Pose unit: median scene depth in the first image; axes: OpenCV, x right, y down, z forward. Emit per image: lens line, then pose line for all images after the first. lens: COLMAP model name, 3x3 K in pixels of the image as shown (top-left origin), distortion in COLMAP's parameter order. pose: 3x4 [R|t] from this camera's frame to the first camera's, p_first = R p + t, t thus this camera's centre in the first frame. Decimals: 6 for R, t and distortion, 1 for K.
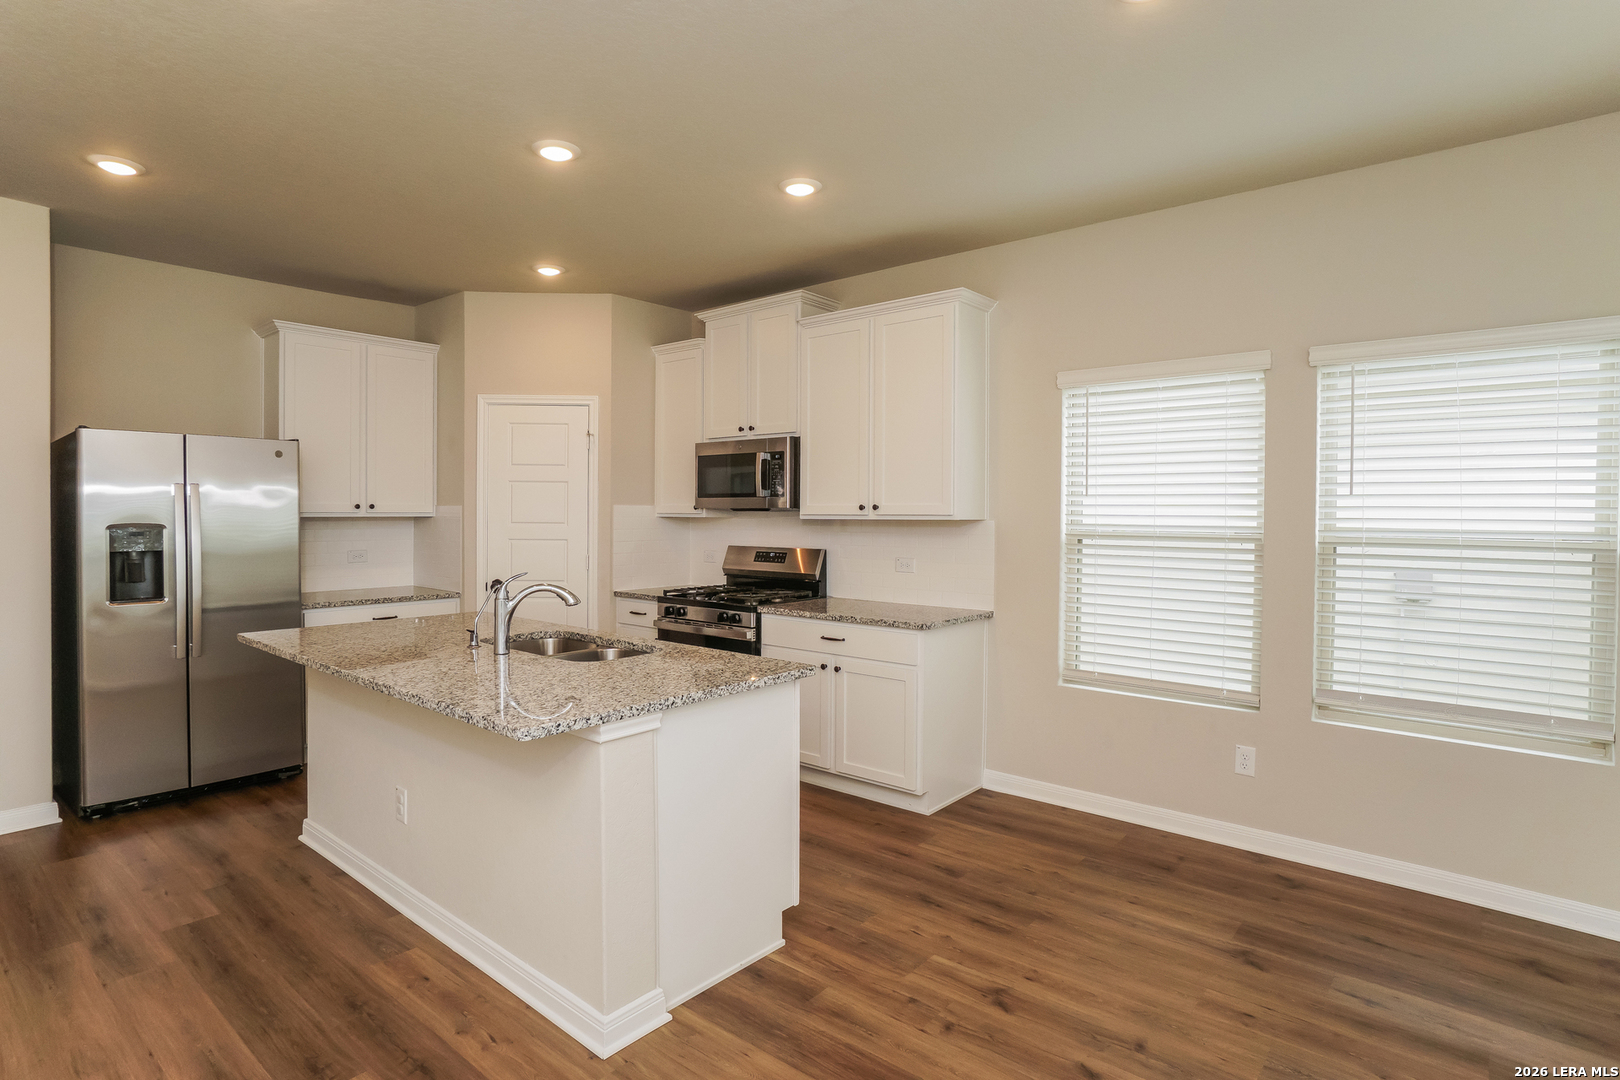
lens RADIAL K [[837.3, 0, 797.5], [0, 837.3, 539.4], [0, 0, 1]] dist [-0.024569, 0.006732]
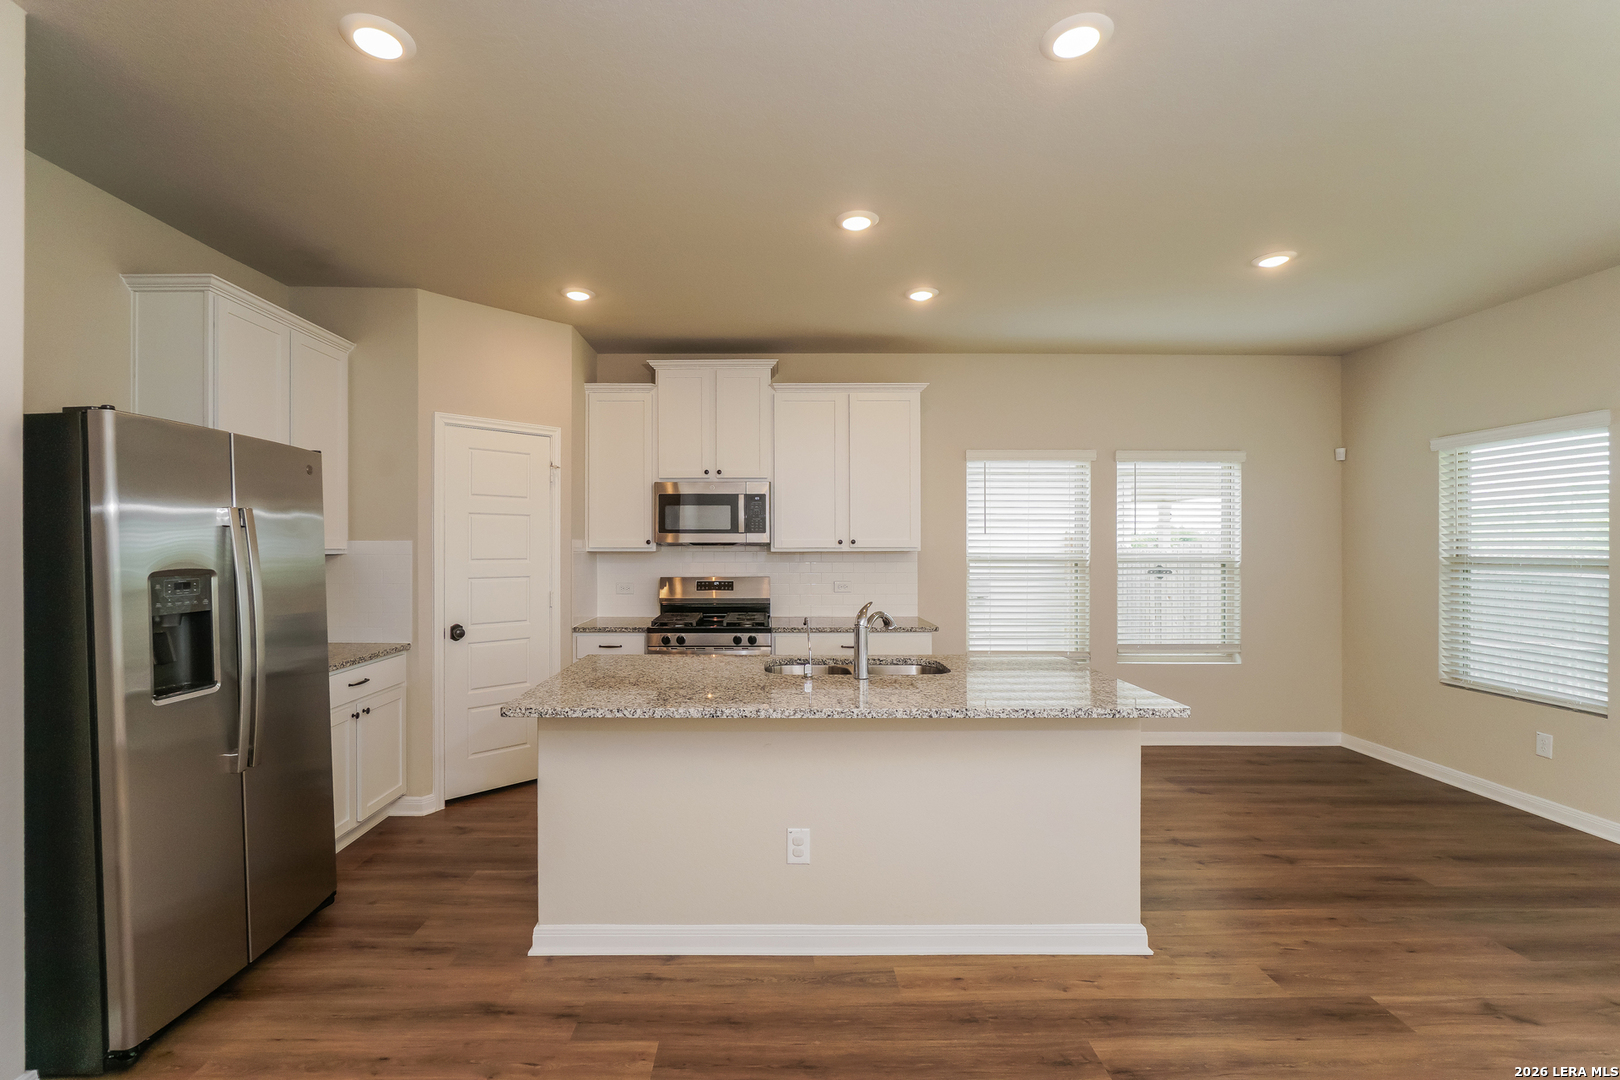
lens RADIAL K [[702.3, 0, 805.3], [0, 702.3, 551.8], [0, 0, 1]] dist [-0.007930, 0.001980]
pose [[0.754771, -0.011562, 0.655887, -0.775296], [0.026488, 0.999566, -0.012861, -0.012732], [-0.655454, 0.027080, 0.754750, 0.278086]]
